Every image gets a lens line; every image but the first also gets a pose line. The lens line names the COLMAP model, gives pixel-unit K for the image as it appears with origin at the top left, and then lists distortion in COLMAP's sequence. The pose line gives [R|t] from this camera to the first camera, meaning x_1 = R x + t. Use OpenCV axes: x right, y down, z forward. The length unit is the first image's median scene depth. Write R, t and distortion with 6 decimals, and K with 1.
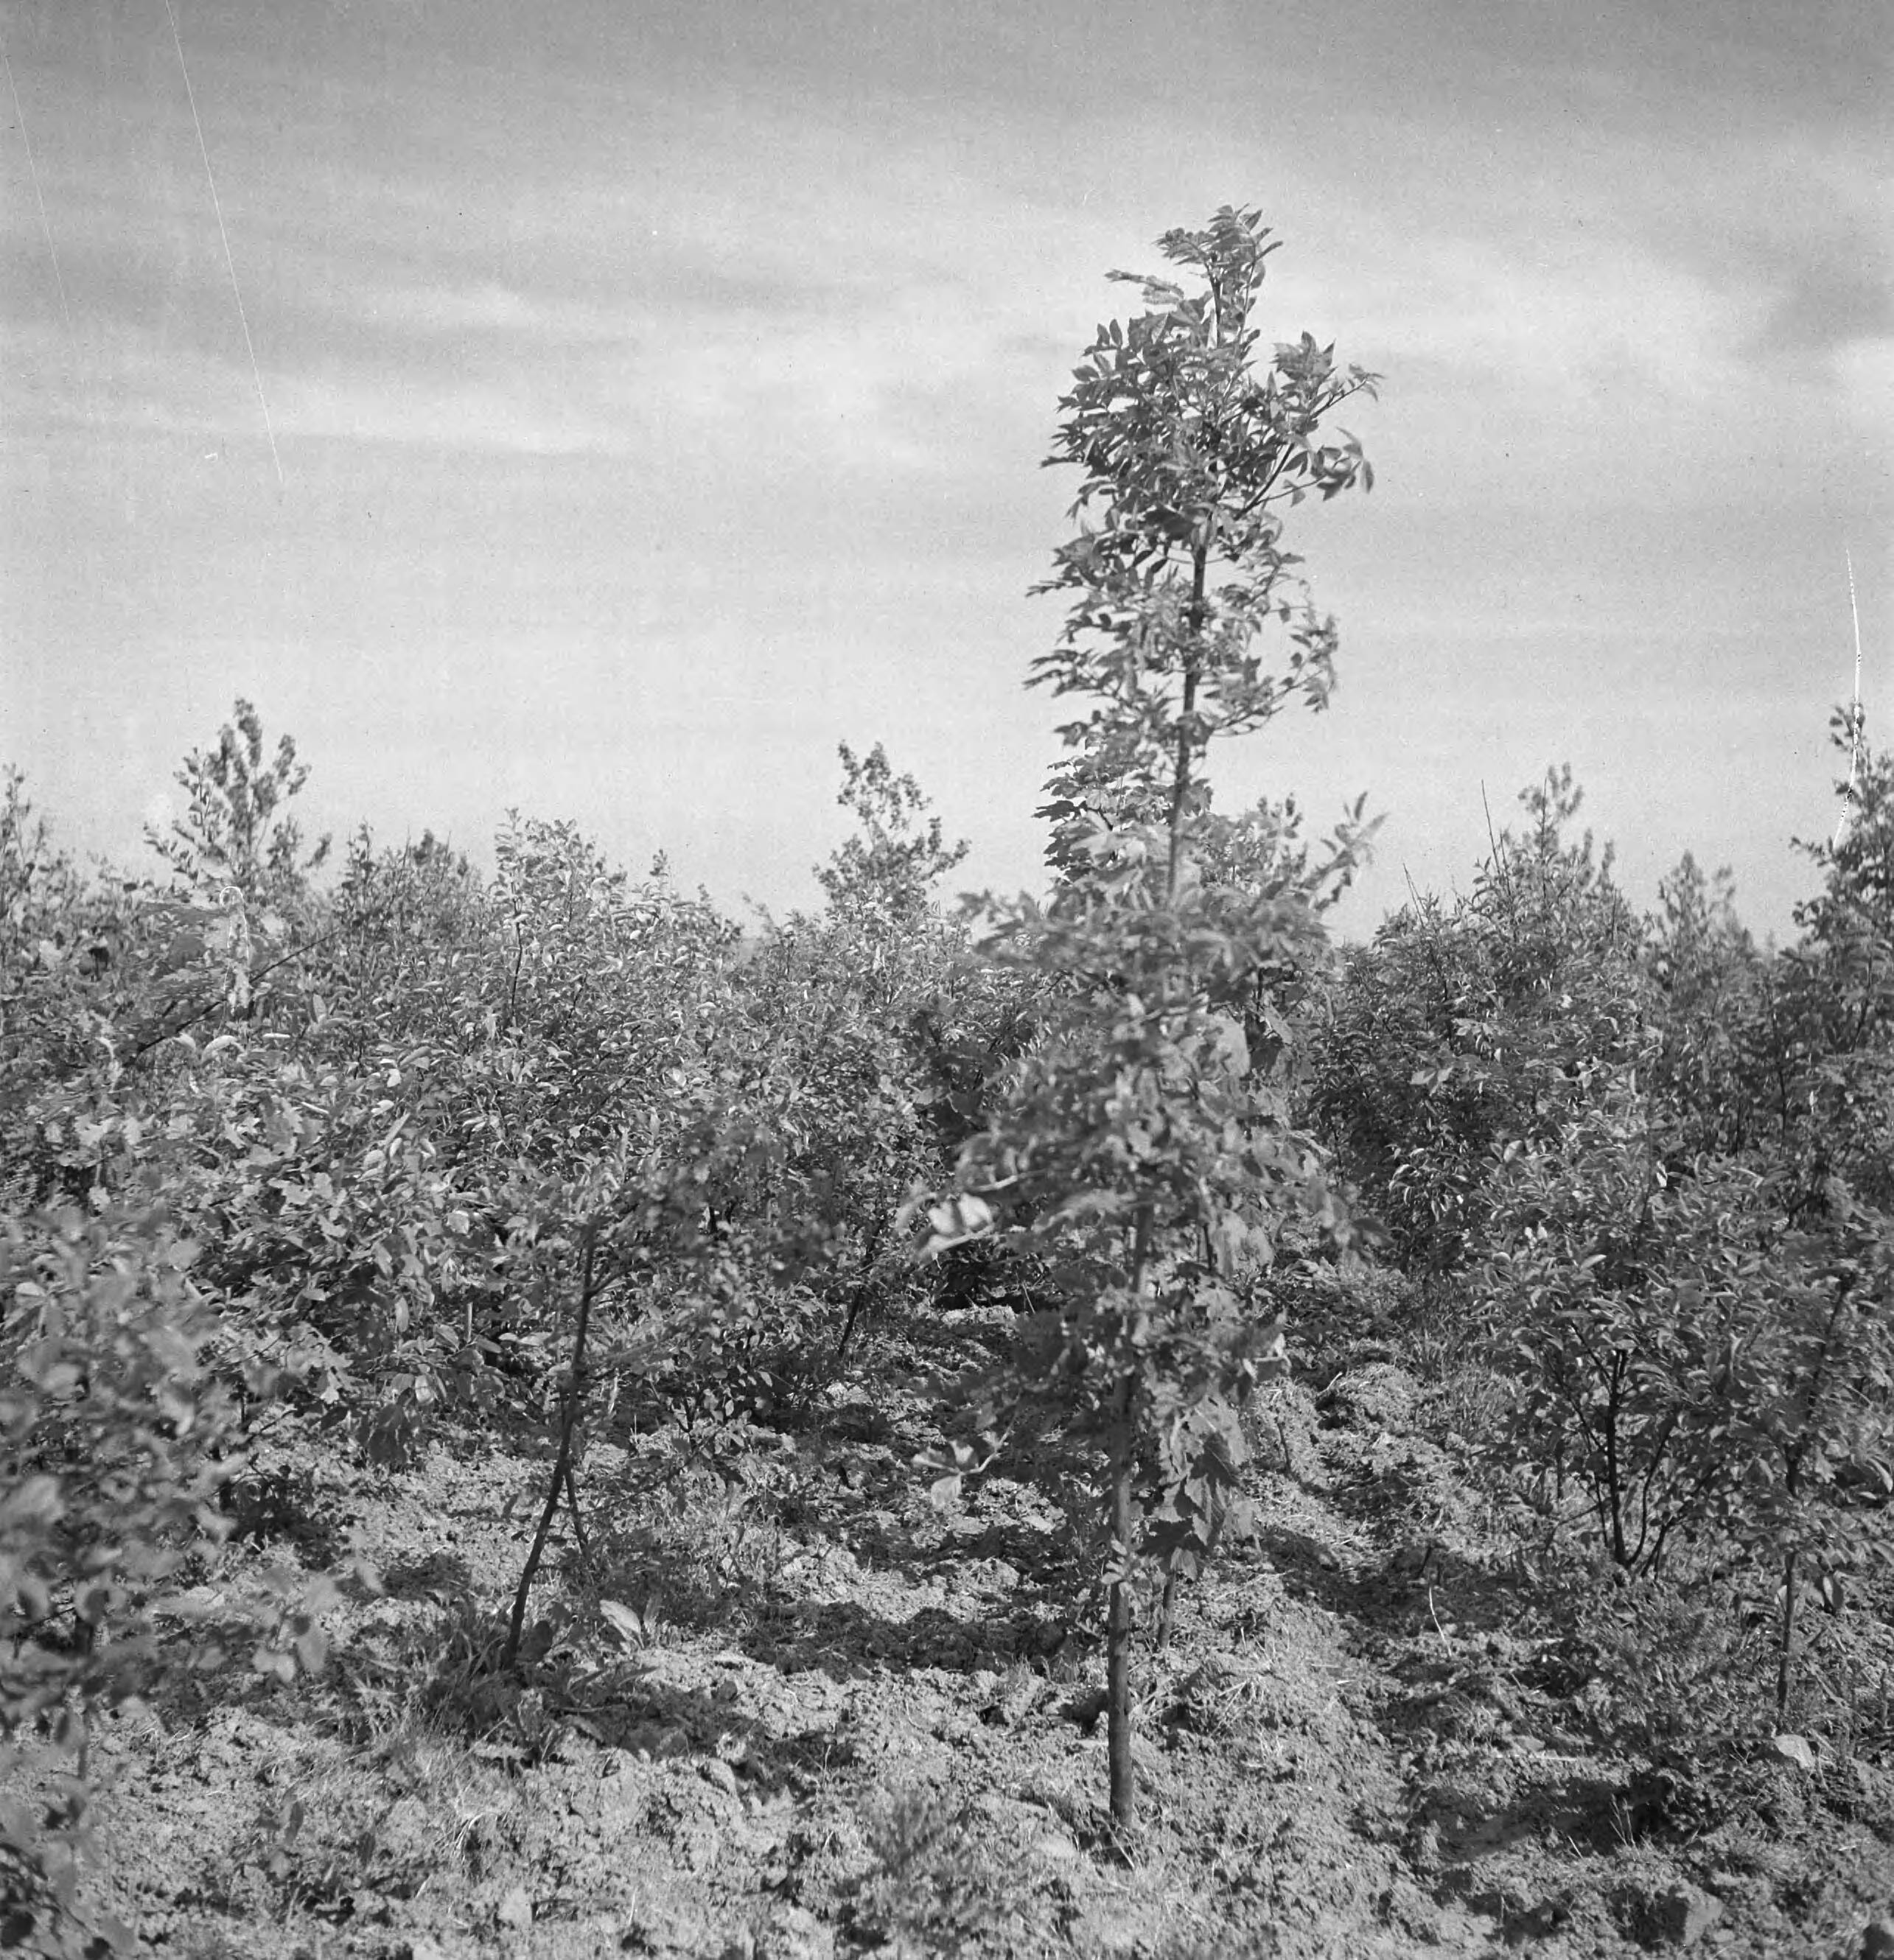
lens RADIAL K [[2752.6, 0, 946.4], [0, 2752.6, 953.8], [0, 0, 1]] dist [0.144707, -0.636629]
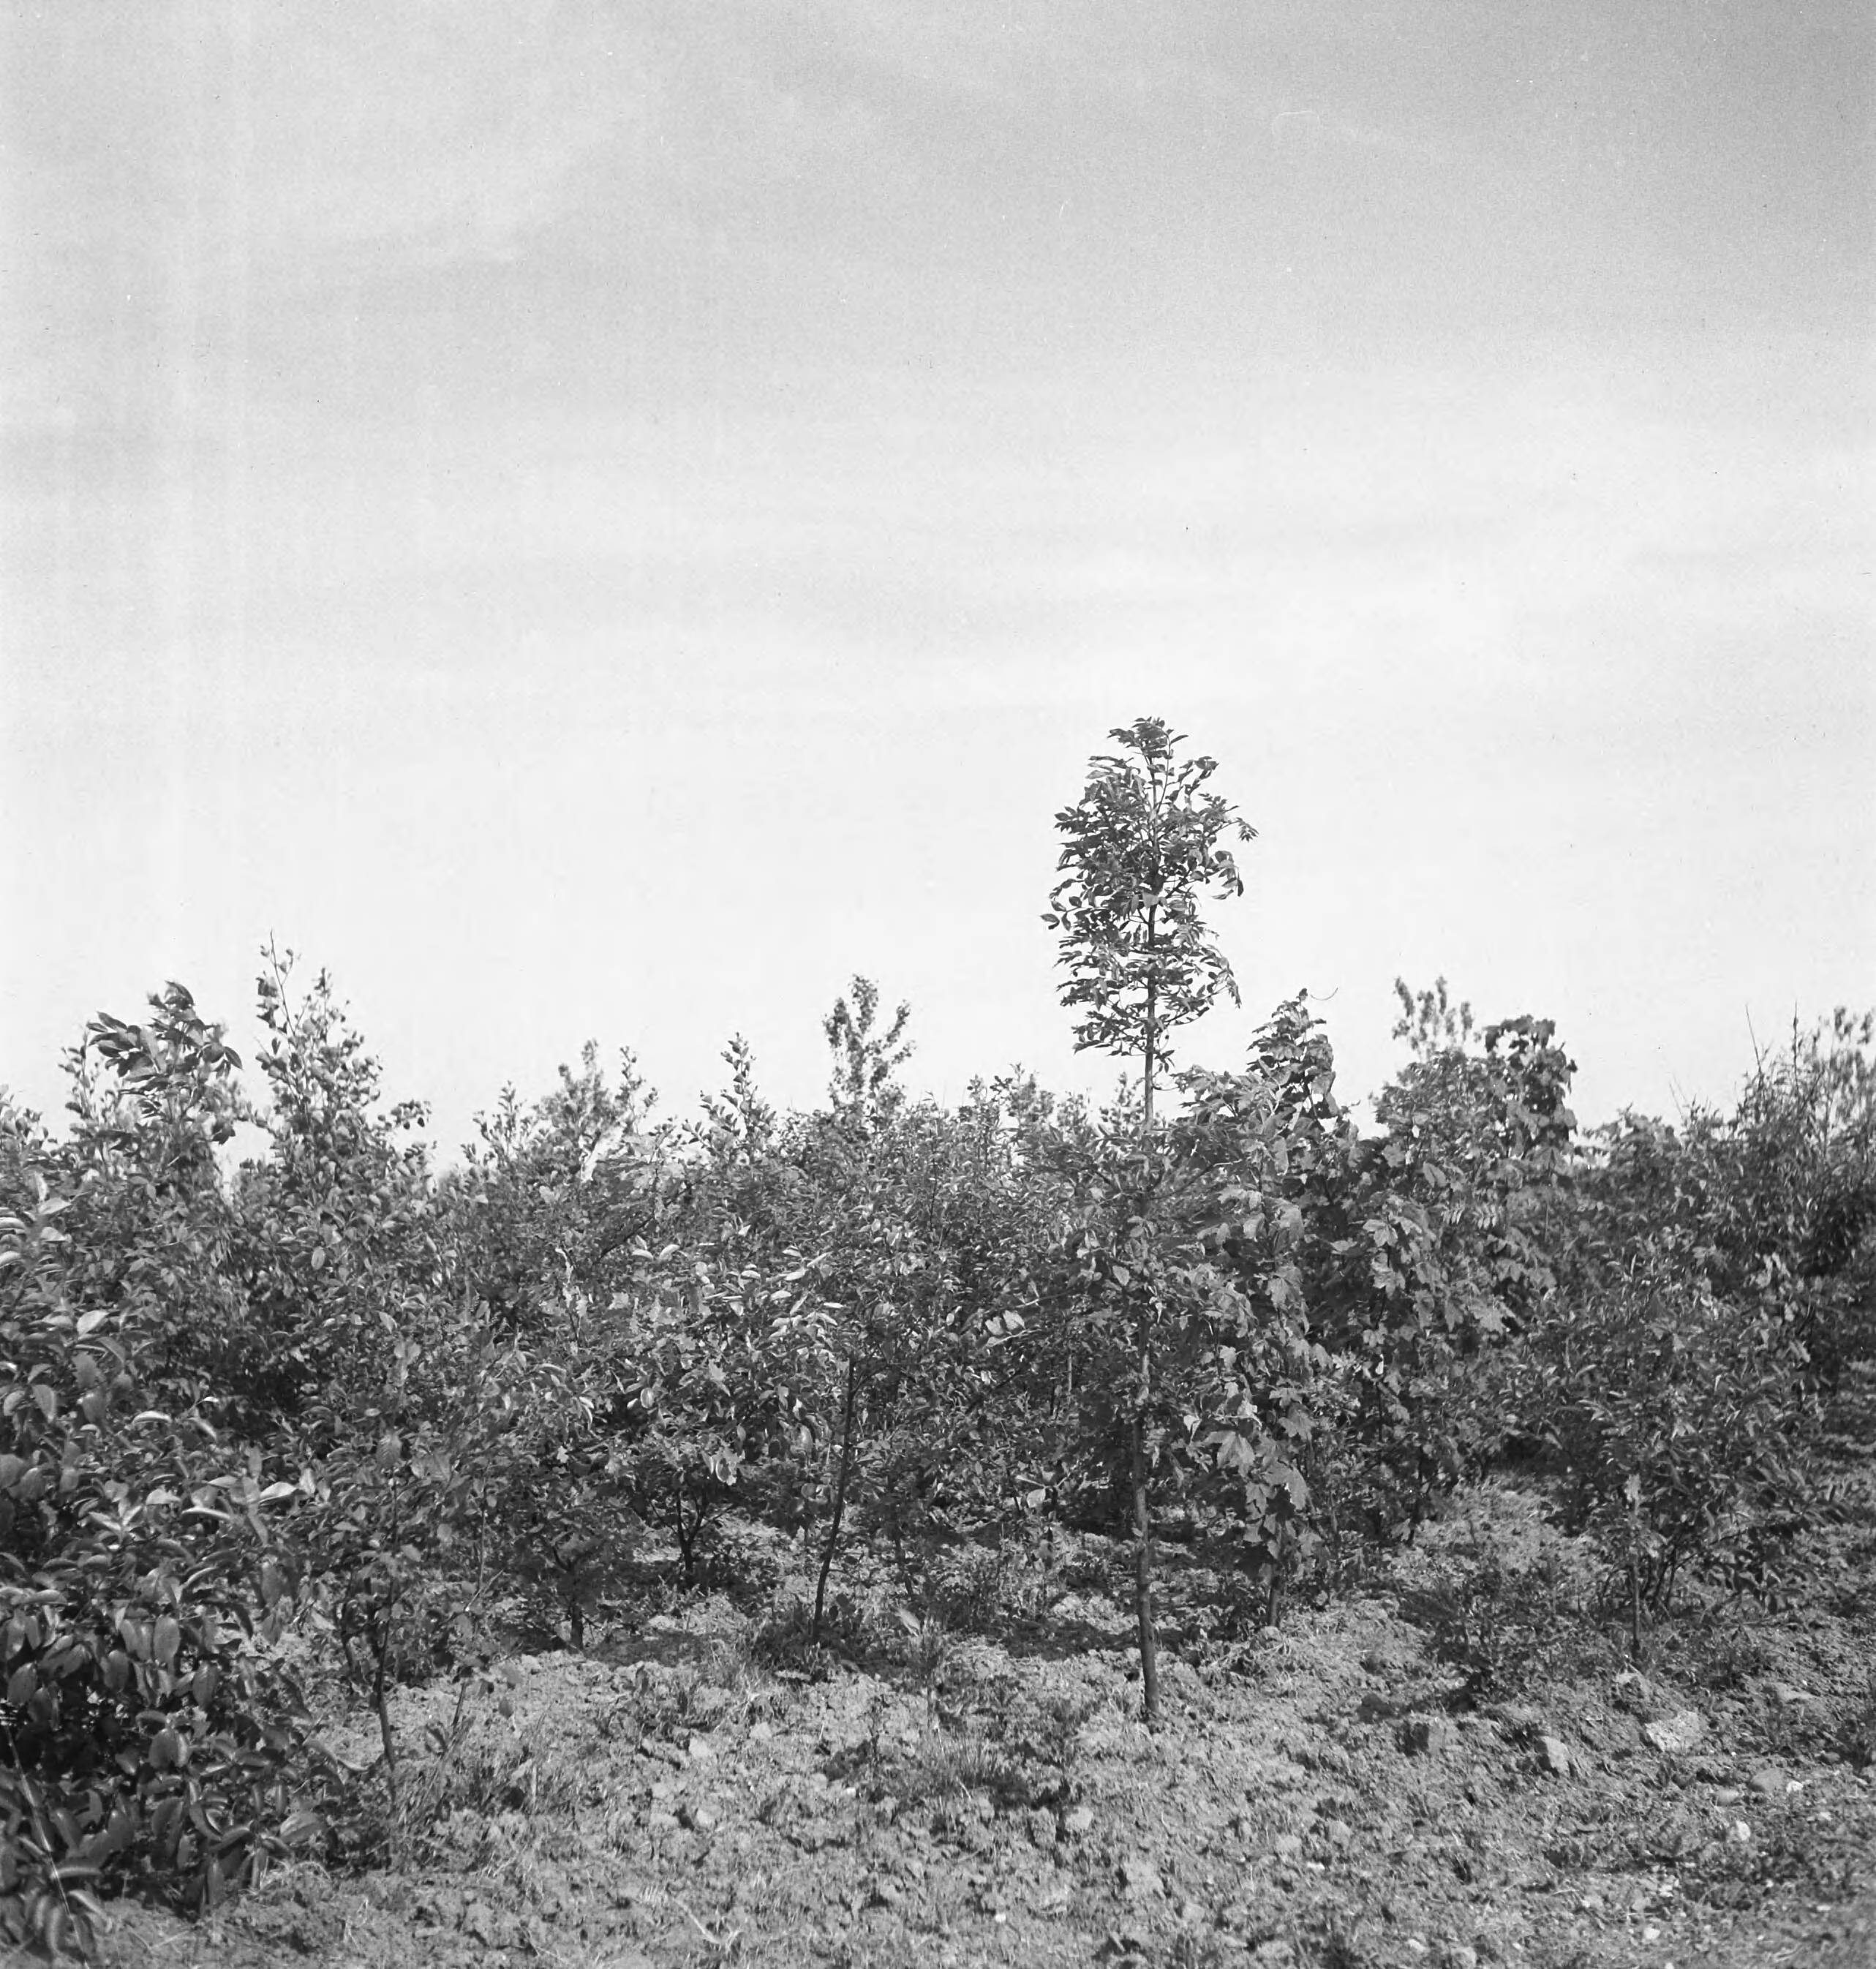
lens RADIAL K [[2623.6, 0, 936.6], [0, 2623.6, 1018.4], [0, 0, 1]] dist [-0.004080, -0.059486]
pose [[0.974542, -0.049569, -0.218656, 0.265620], [0.035309, 0.997016, -0.068651, 0.014898], [0.221407, 0.059183, 0.973384, -0.471894]]
